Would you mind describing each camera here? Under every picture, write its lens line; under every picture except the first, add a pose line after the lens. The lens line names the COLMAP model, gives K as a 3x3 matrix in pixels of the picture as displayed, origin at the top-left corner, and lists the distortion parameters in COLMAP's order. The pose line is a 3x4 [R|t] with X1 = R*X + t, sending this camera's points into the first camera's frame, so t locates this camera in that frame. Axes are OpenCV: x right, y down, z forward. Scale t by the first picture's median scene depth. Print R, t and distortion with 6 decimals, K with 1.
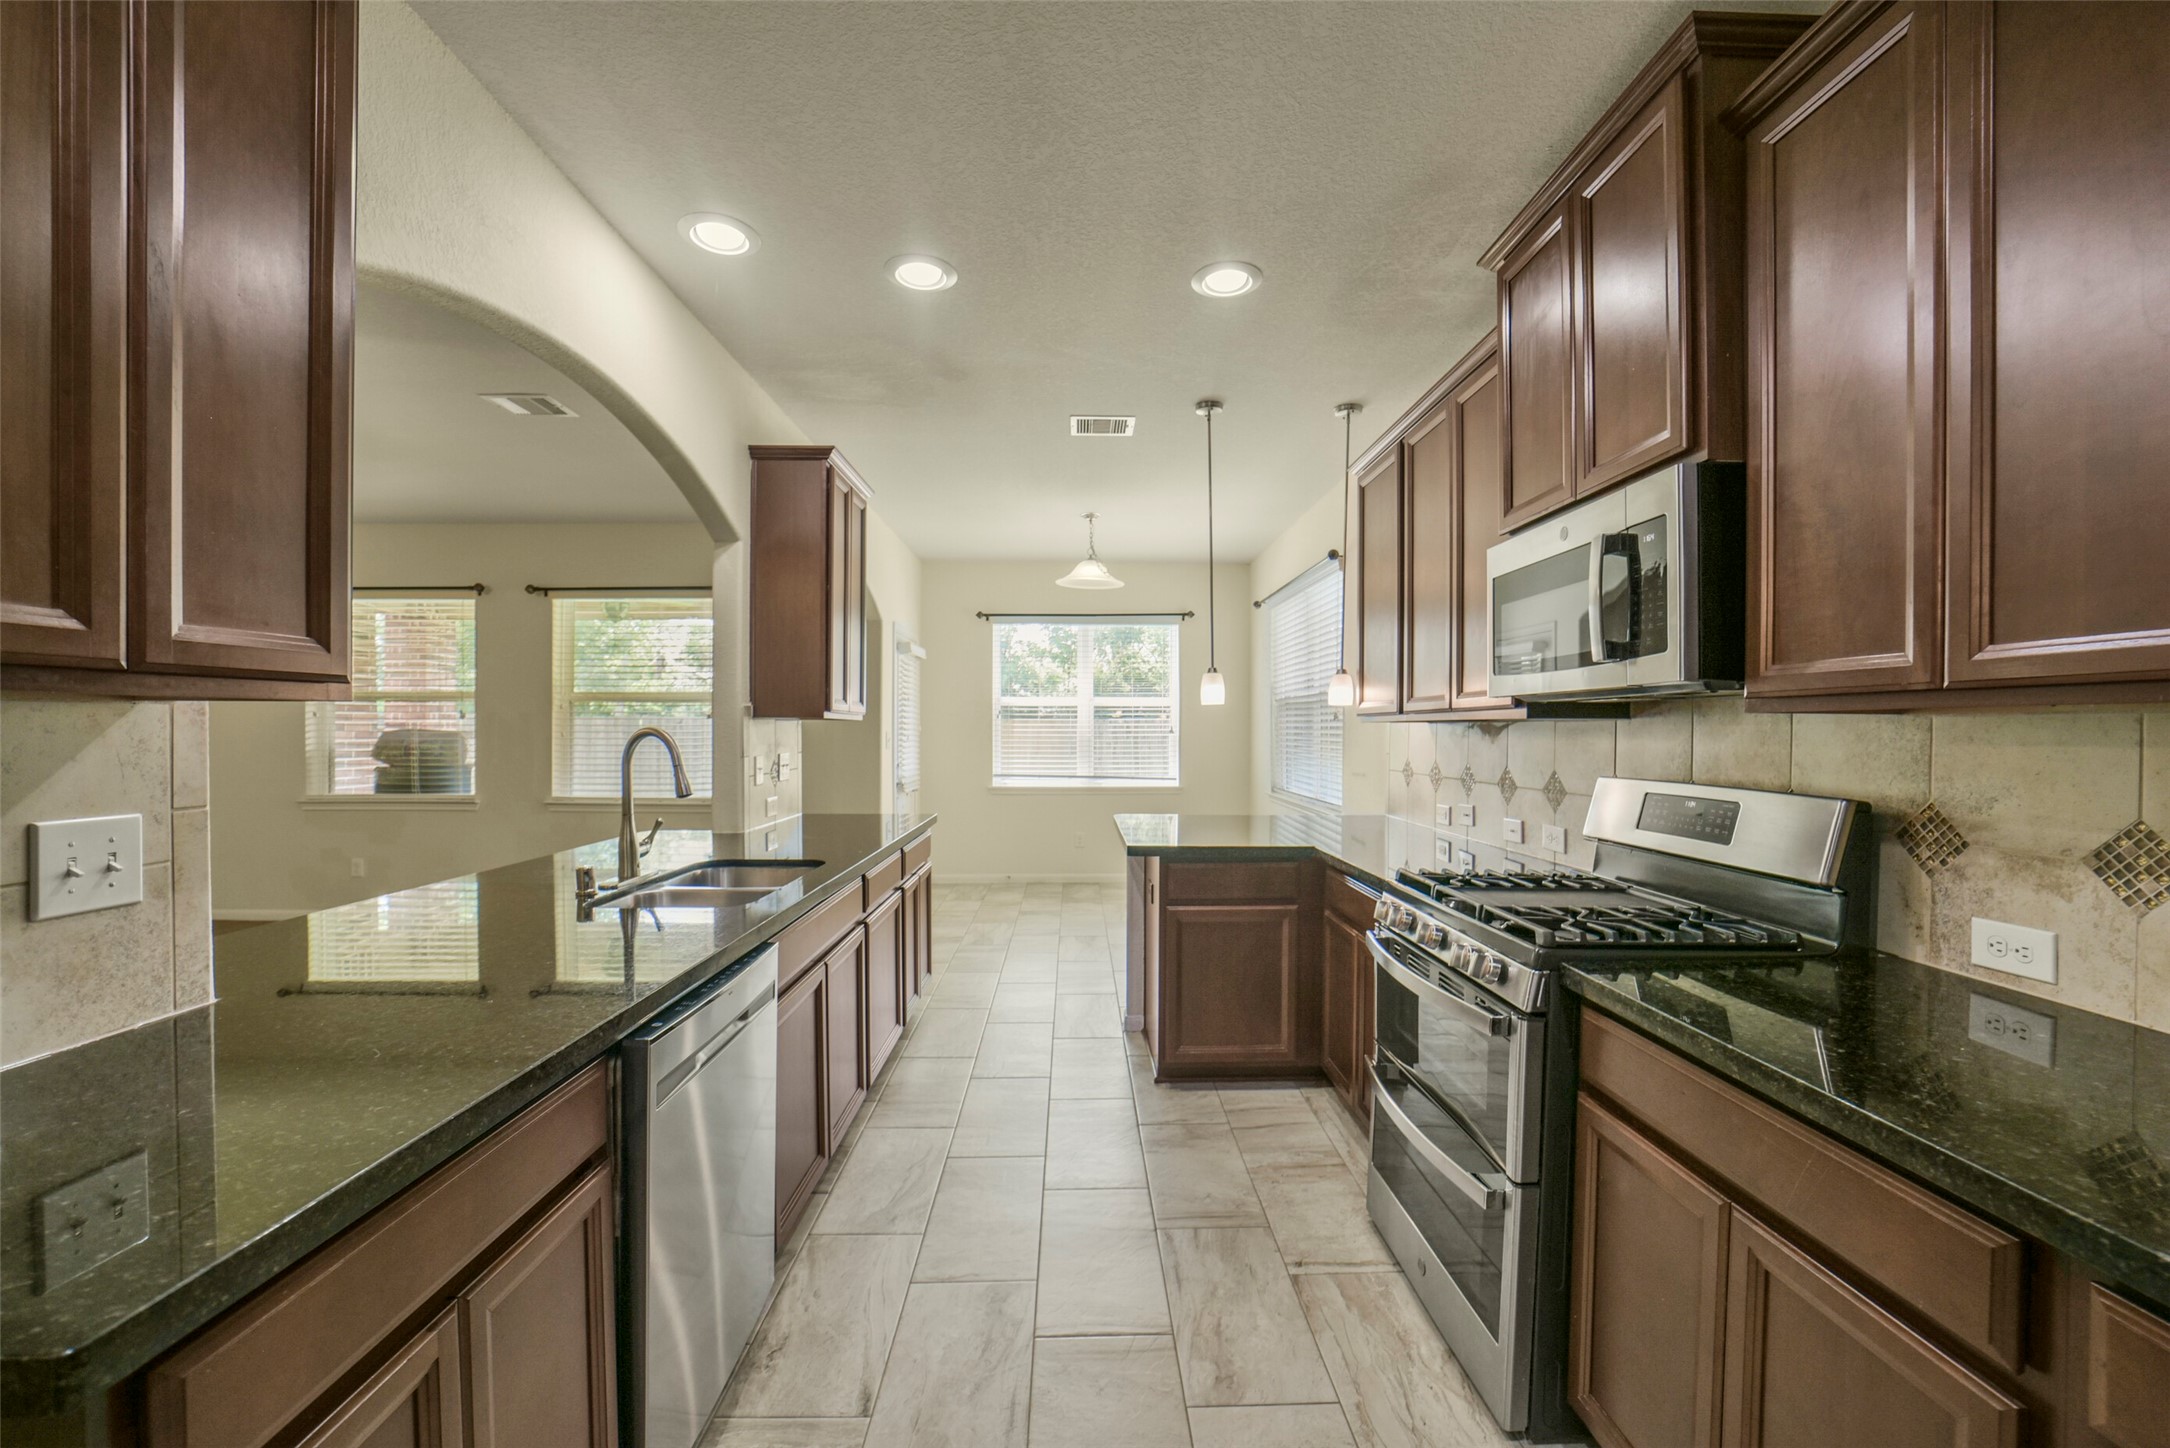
lens RADIAL K [[852.1, 0, 1092.1], [0, 852.1, 732.7], [0, 0, 1]] dist [-0.041374, 0.008888]
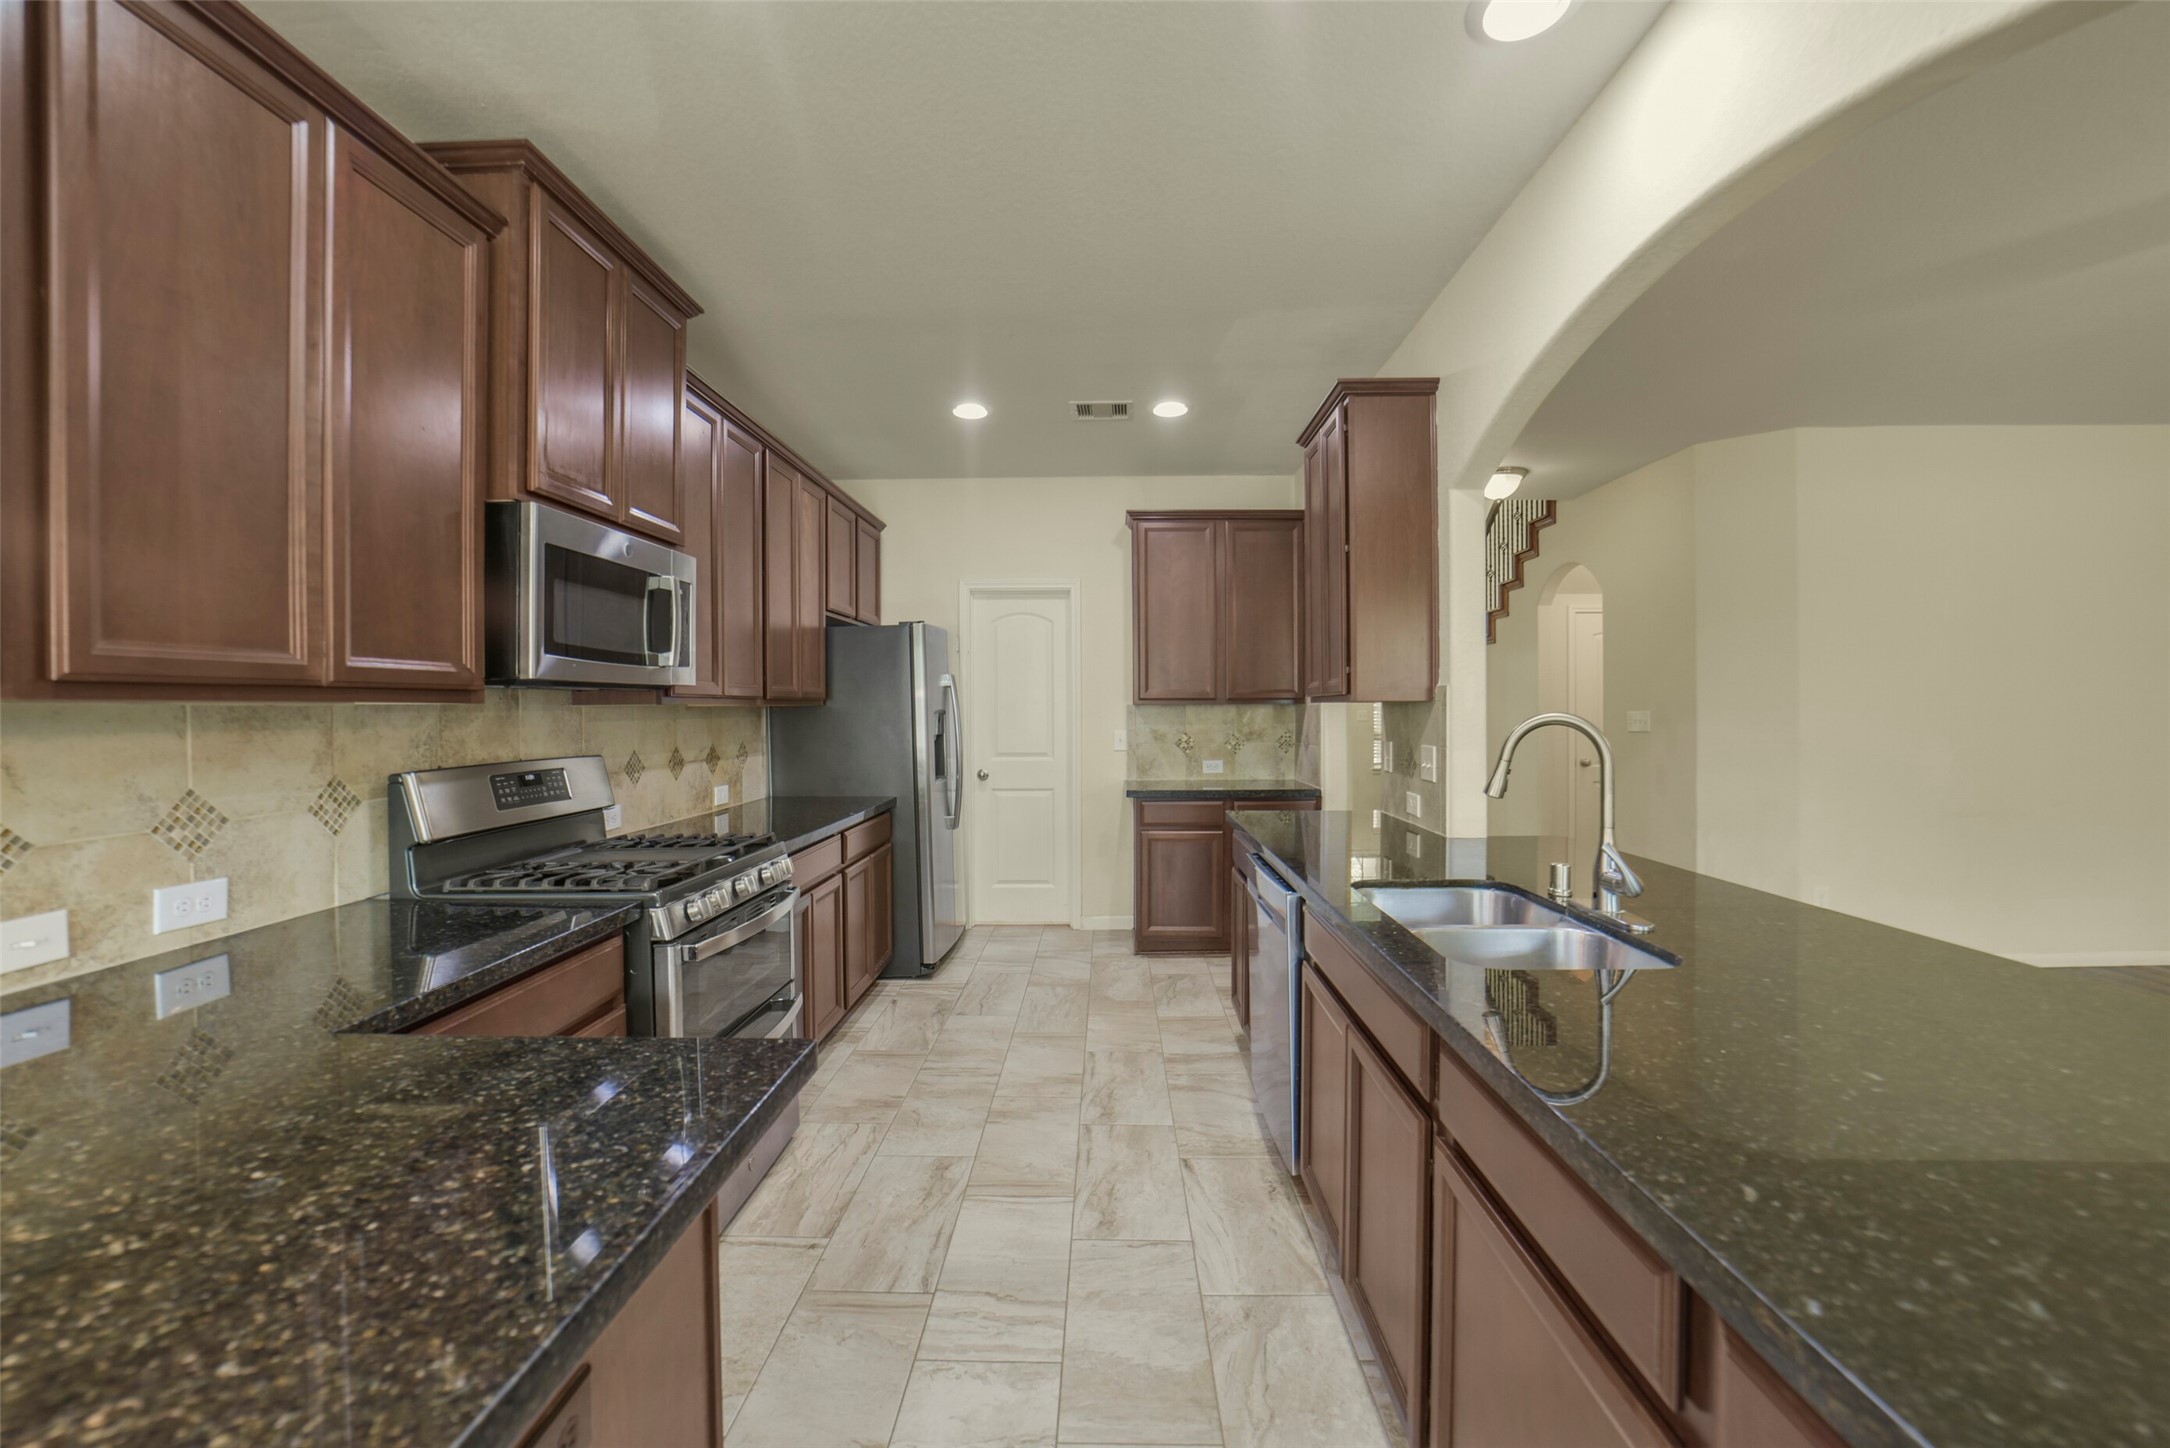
lens RADIAL K [[865.6, 0, 1095.6], [0, 865.6, 714.2], [0, 0, 1]] dist [-0.040886, 0.009861]
pose [[-0.999452, 0.010098, 0.031525, -0.194709], [0.010418, 0.999895, 0.010026, -0.012117], [-0.031420, 0.010349, -0.999453, 2.977505]]
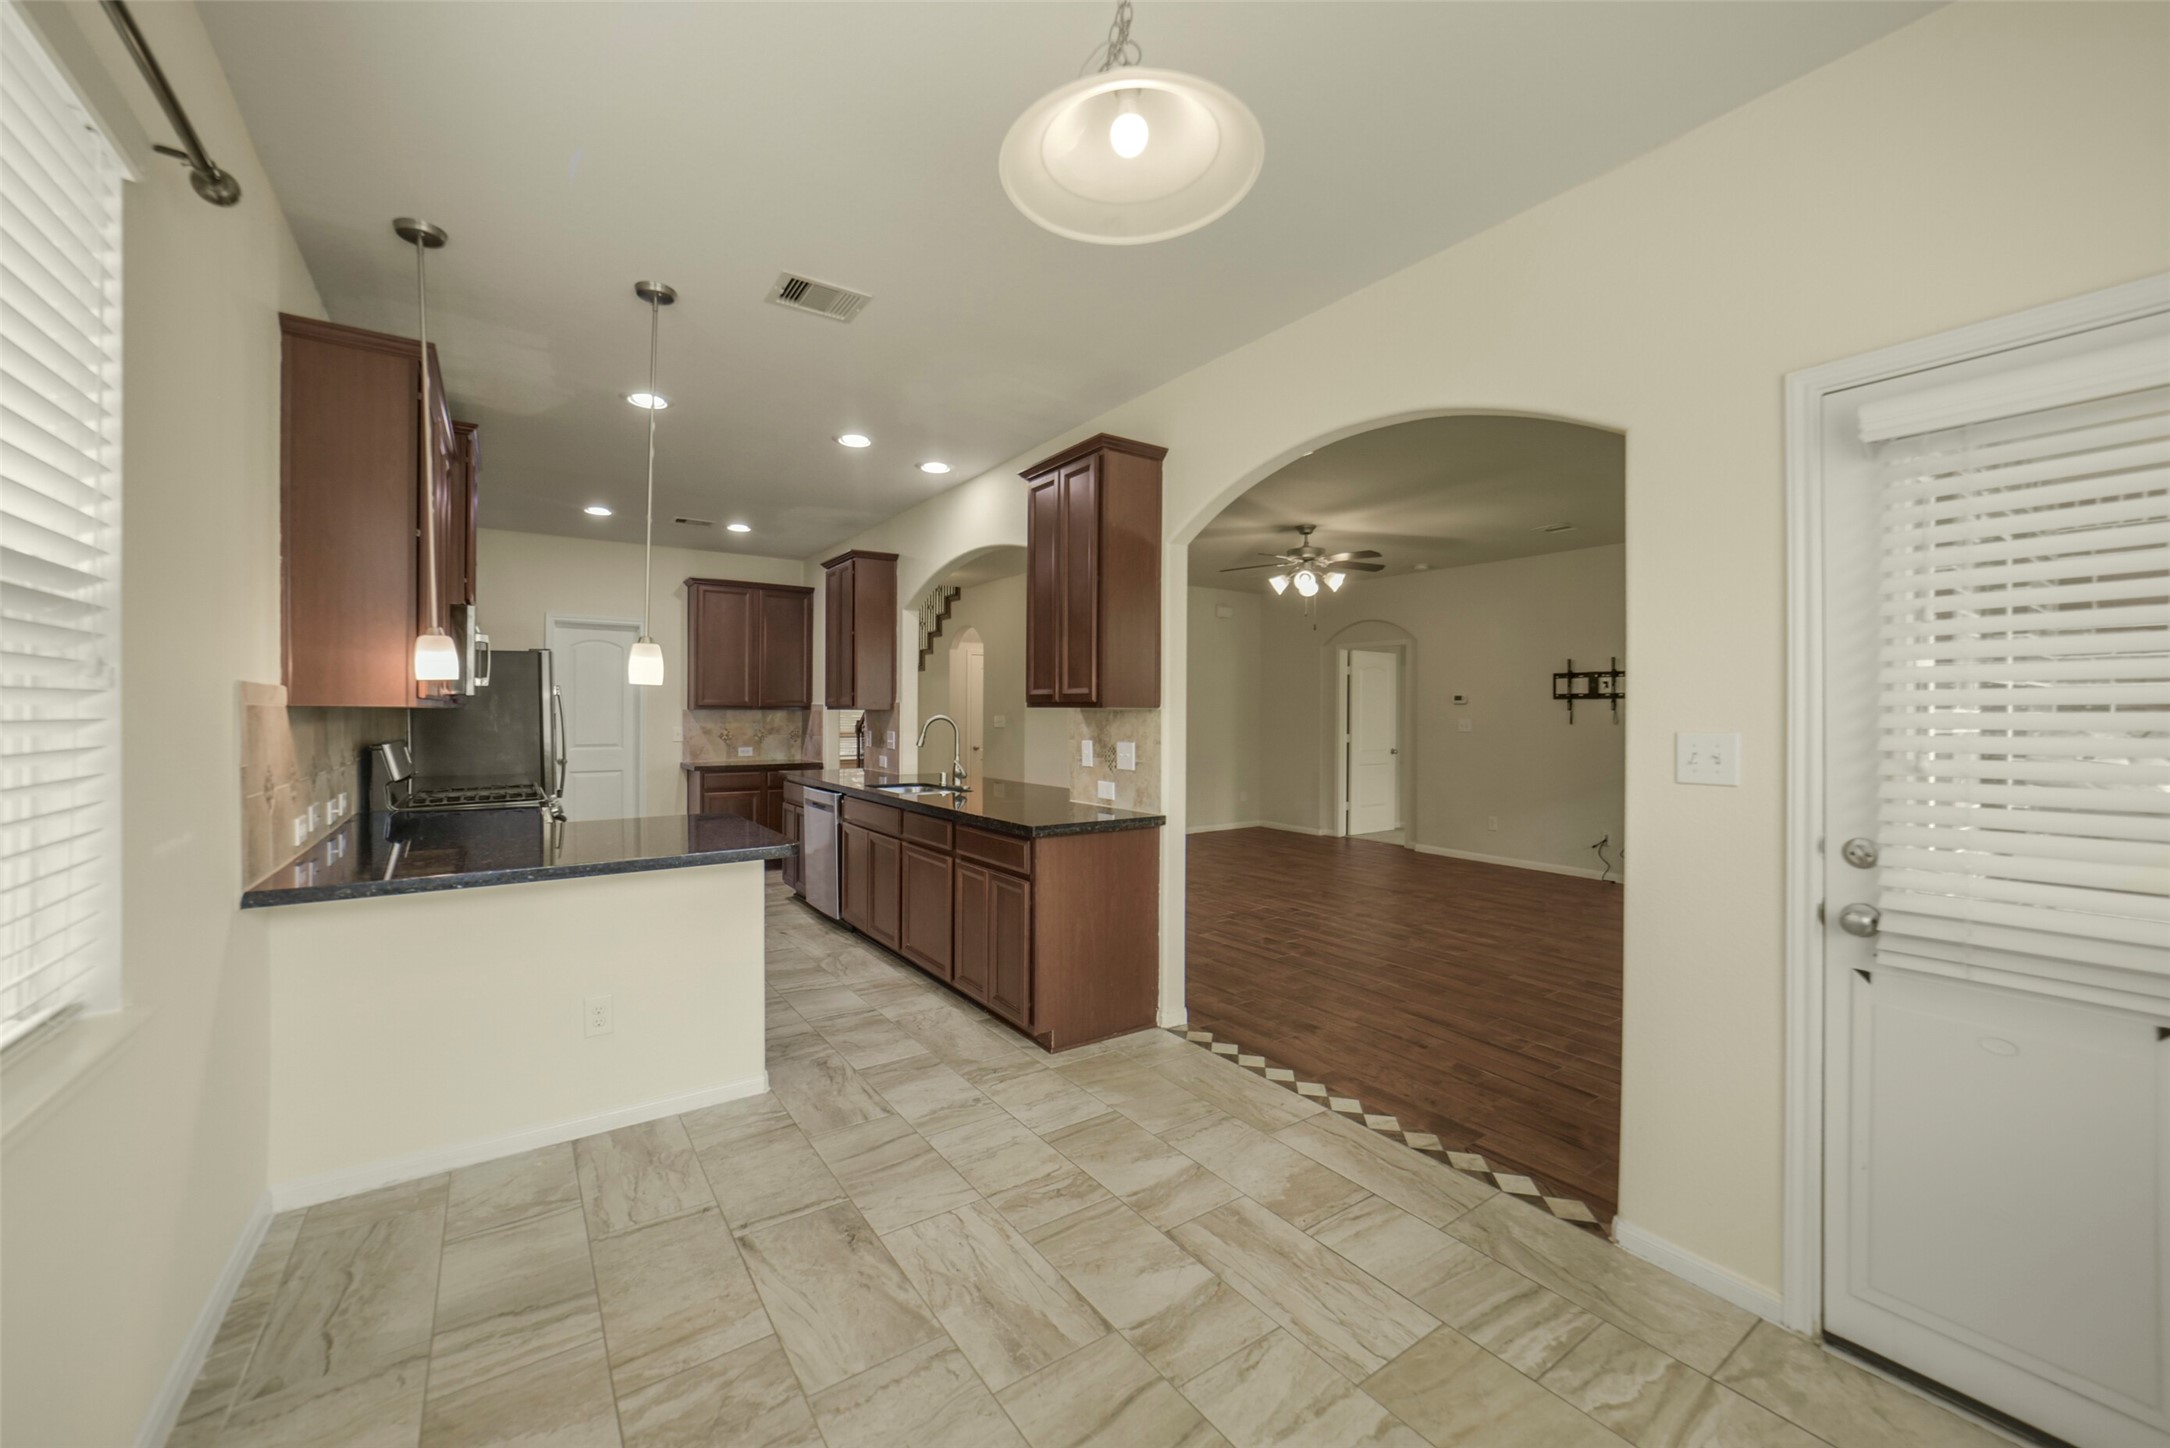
lens RADIAL K [[833.5, 0, 1091.2], [0, 833.5, 715.4], [0, 0, 1]] dist [-0.033691, 0.008401]
pose [[-0.826426, 0.003521, -0.563034, 0.570886], [-0.001552, 0.999962, 0.008530, -0.023341], [0.563043, 0.007923, -0.826390, 4.846378]]
